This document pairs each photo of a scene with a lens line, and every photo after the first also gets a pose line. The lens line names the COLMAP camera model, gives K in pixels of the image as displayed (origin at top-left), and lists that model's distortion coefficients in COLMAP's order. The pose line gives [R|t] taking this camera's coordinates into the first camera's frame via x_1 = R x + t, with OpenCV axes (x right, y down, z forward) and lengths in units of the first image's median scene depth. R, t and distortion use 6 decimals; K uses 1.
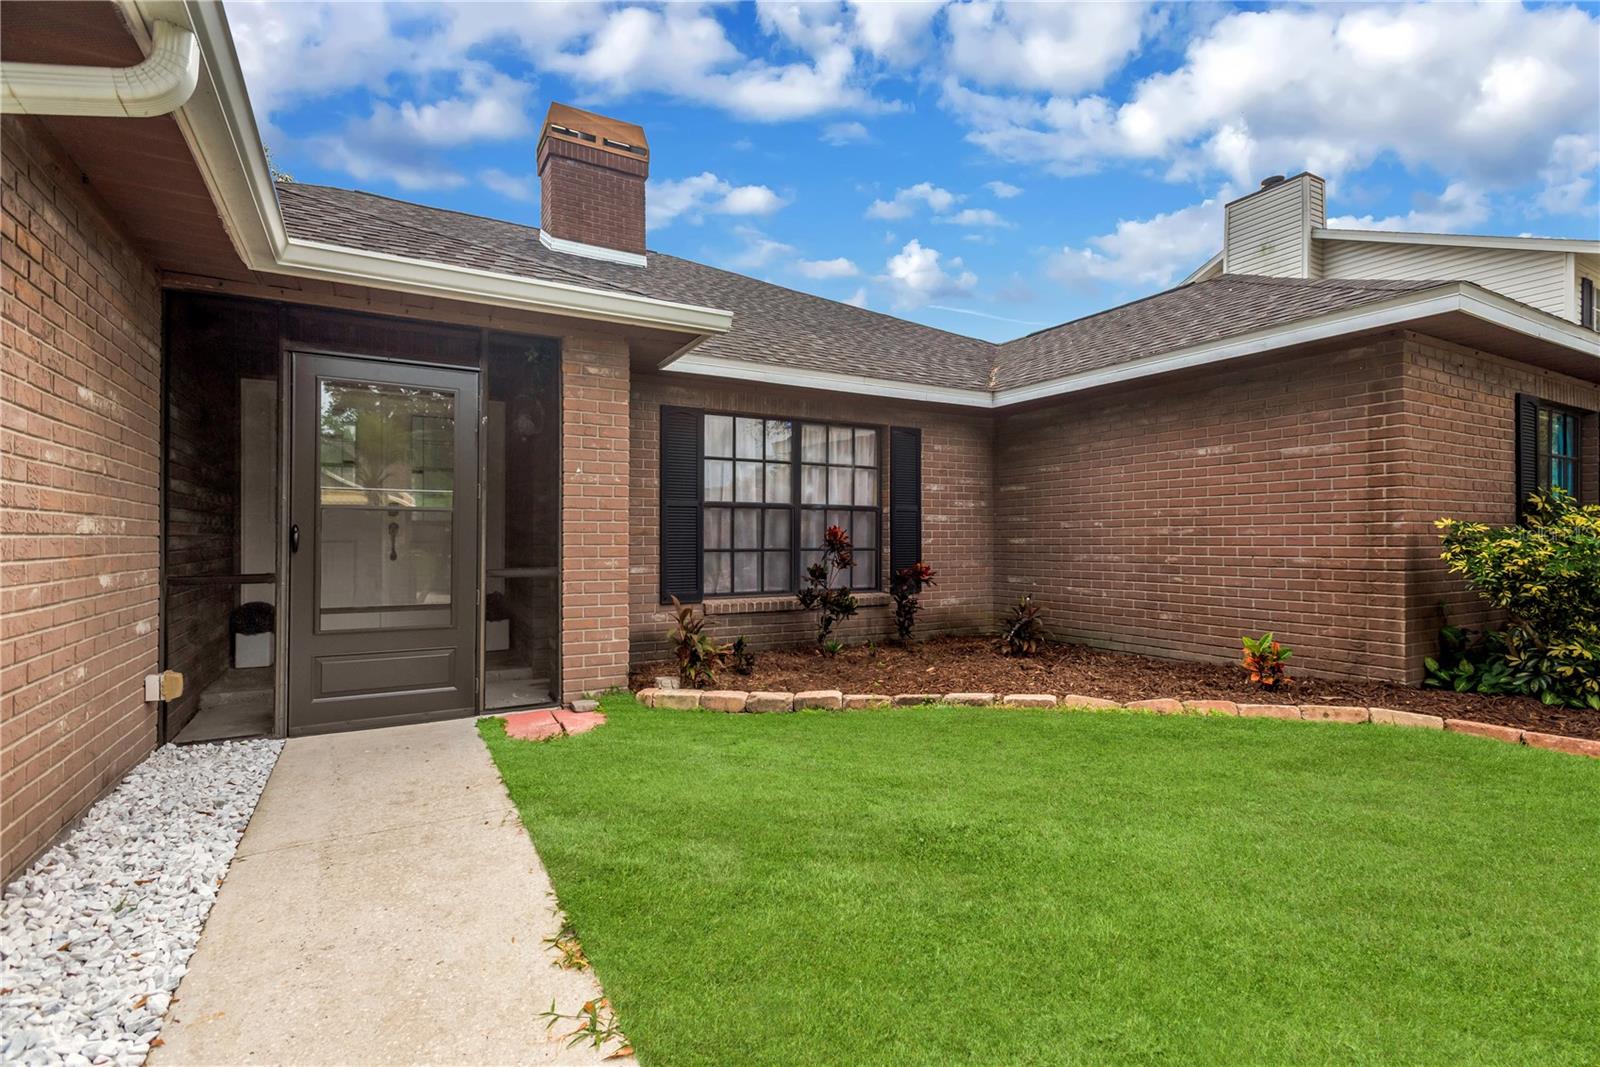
lens RADIAL K [[749.4, 0, 801.8], [0, 749.4, 535.9], [0, 0, 1]] dist [0.016263, -0.006923]
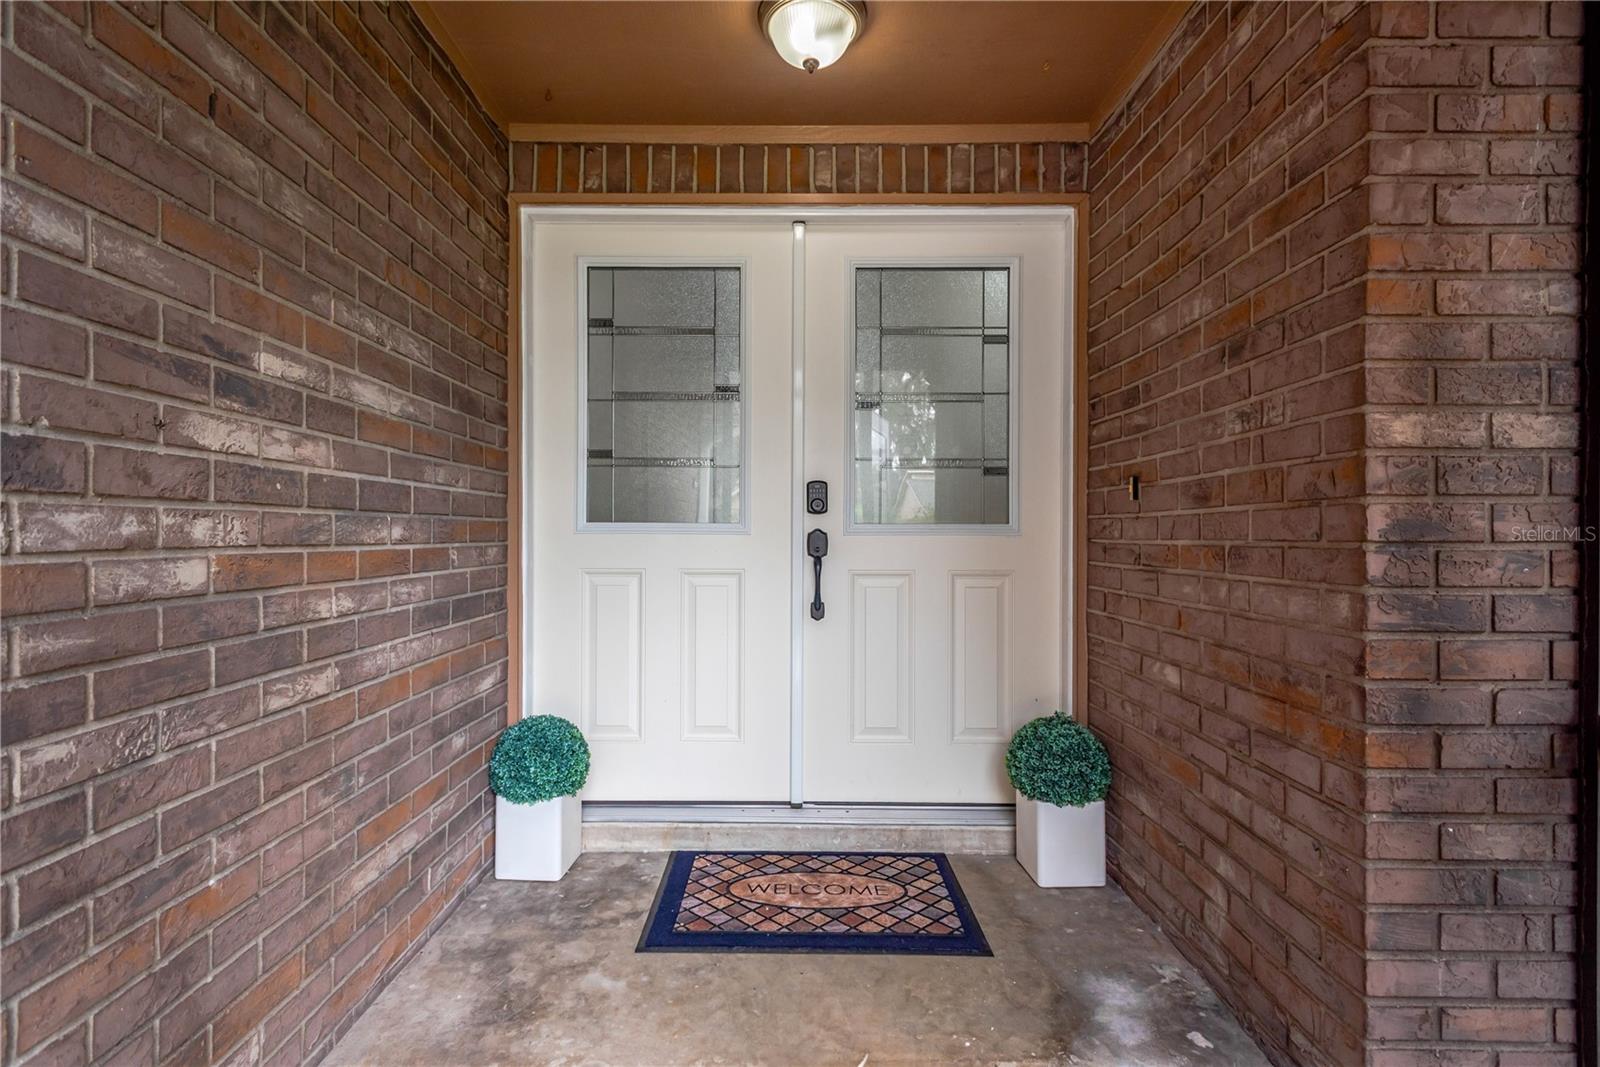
lens RADIAL K [[749.4, 0, 791.7], [0, 749.4, 534.3], [0, 0, 1]] dist [0.016263, -0.006923]
pose [[0.879202, -0.001631, -0.476447, -0.239894], [0.000434, 0.999996, -0.002621, -0.009376], [0.476450, 0.002098, 0.879199, 0.420121]]
